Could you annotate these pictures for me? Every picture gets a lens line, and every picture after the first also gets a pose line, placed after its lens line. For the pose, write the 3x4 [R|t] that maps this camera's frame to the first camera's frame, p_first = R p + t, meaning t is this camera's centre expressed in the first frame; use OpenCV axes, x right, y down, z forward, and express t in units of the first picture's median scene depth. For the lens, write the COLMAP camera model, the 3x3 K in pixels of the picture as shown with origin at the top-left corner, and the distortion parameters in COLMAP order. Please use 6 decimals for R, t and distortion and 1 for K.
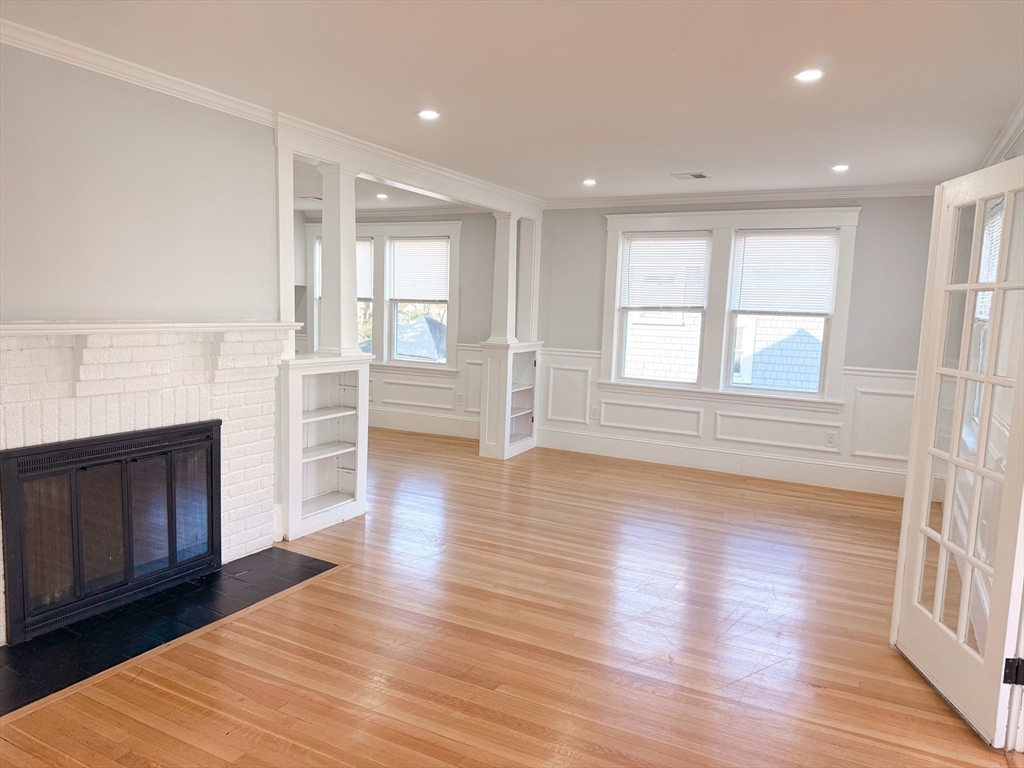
lens RADIAL K [[720.0, 0, 510.7], [0, 720.0, 390.5], [0, 0, 1]] dist [0.039550, -0.048622]
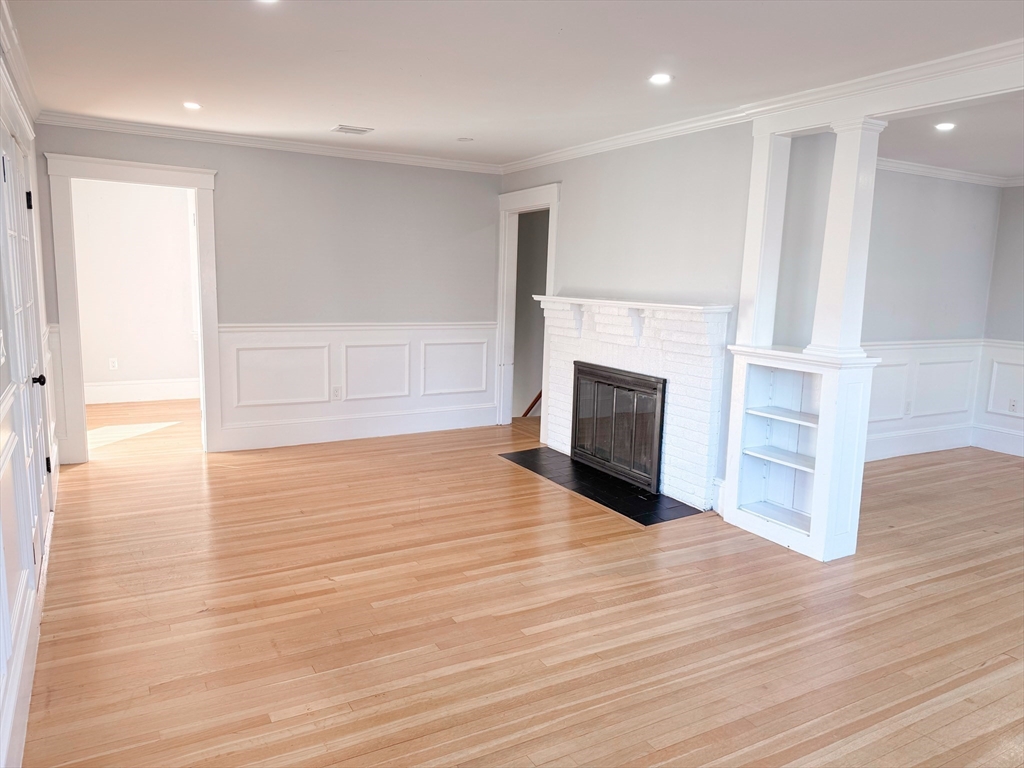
lens RADIAL K [[717.8, 0, 505.5], [0, 717.8, 389.5], [0, 0, 1]] dist [0.049062, -0.062502]
pose [[-0.544098, 0.083916, -0.834815, 0.632464], [-0.145506, 0.970472, 0.192387, -0.112550], [0.826309, 0.226148, -0.515821, 1.109120]]
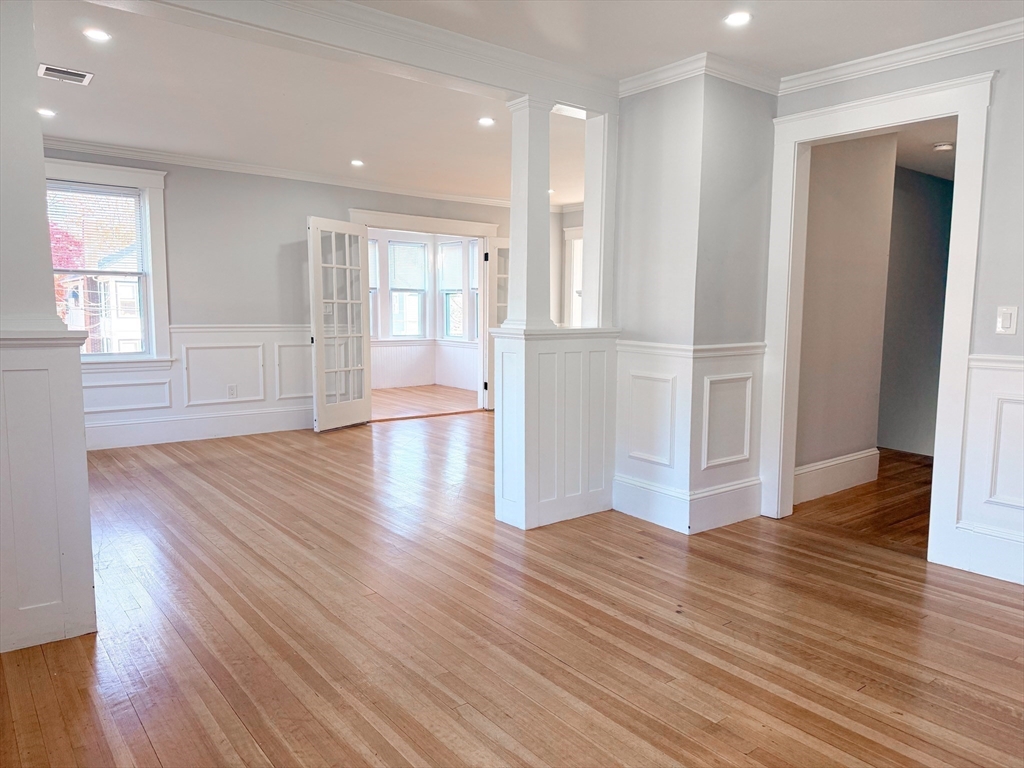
lens RADIAL K [[720.0, 0, 510.7], [0, 720.0, 390.5], [0, 0, 1]] dist [0.039550, -0.048622]
pose [[-0.910371, -0.084212, 0.405133, -0.553214], [0.011628, 0.973479, 0.228480, -0.166371], [-0.413629, 0.212712, -0.885248, 1.736589]]
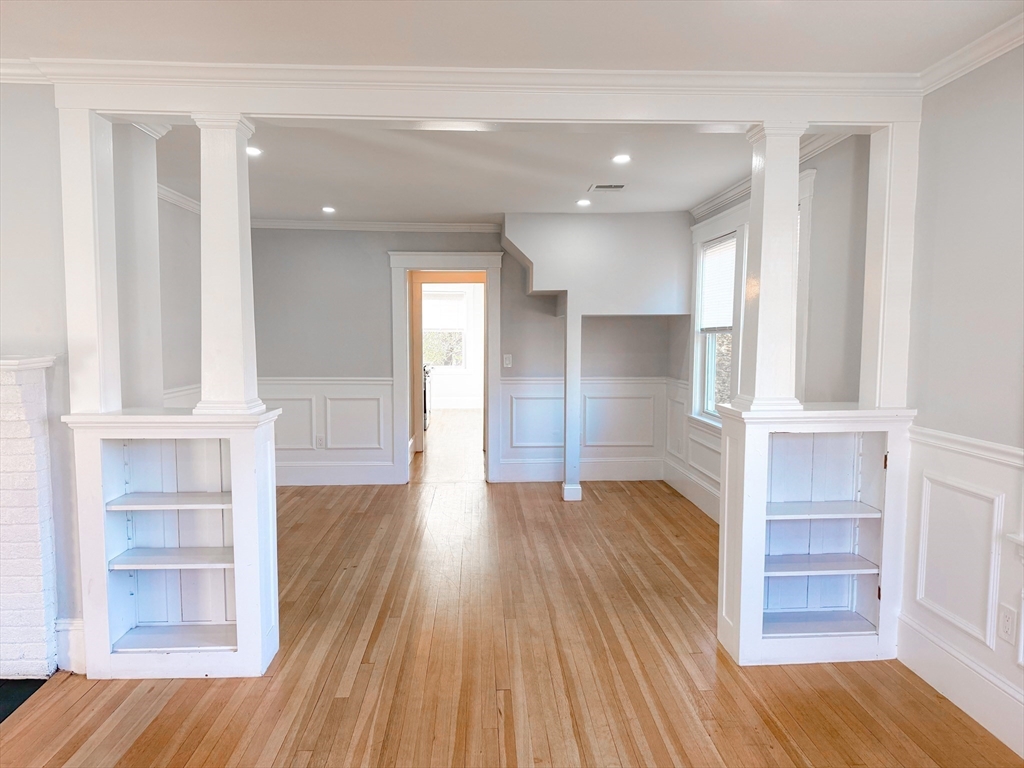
lens RADIAL K [[720.0, 0, 510.7], [0, 720.0, 390.5], [0, 0, 1]] dist [0.039550, -0.048622]
pose [[0.505872, 0.037367, -0.861799, 0.426730], [-0.088972, 0.995993, -0.009040, -0.082731], [0.858008, 0.081249, 0.507169, 0.877979]]
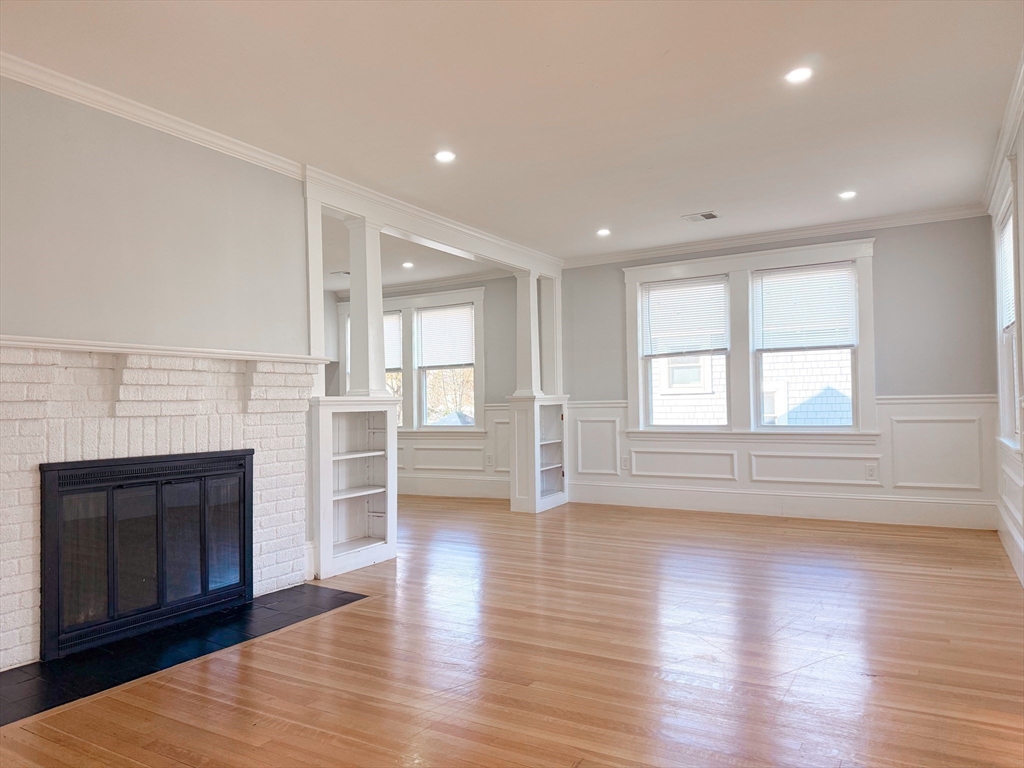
lens RADIAL K [[717.8, 0, 505.5], [0, 717.8, 389.5], [0, 0, 1]] dist [0.049062, -0.062502]
pose [[0.997443, -0.052078, -0.048948, 0.008301], [0.044843, 0.989306, -0.138792, 0.089174], [0.055653, 0.136242, 0.989111, -0.002128]]
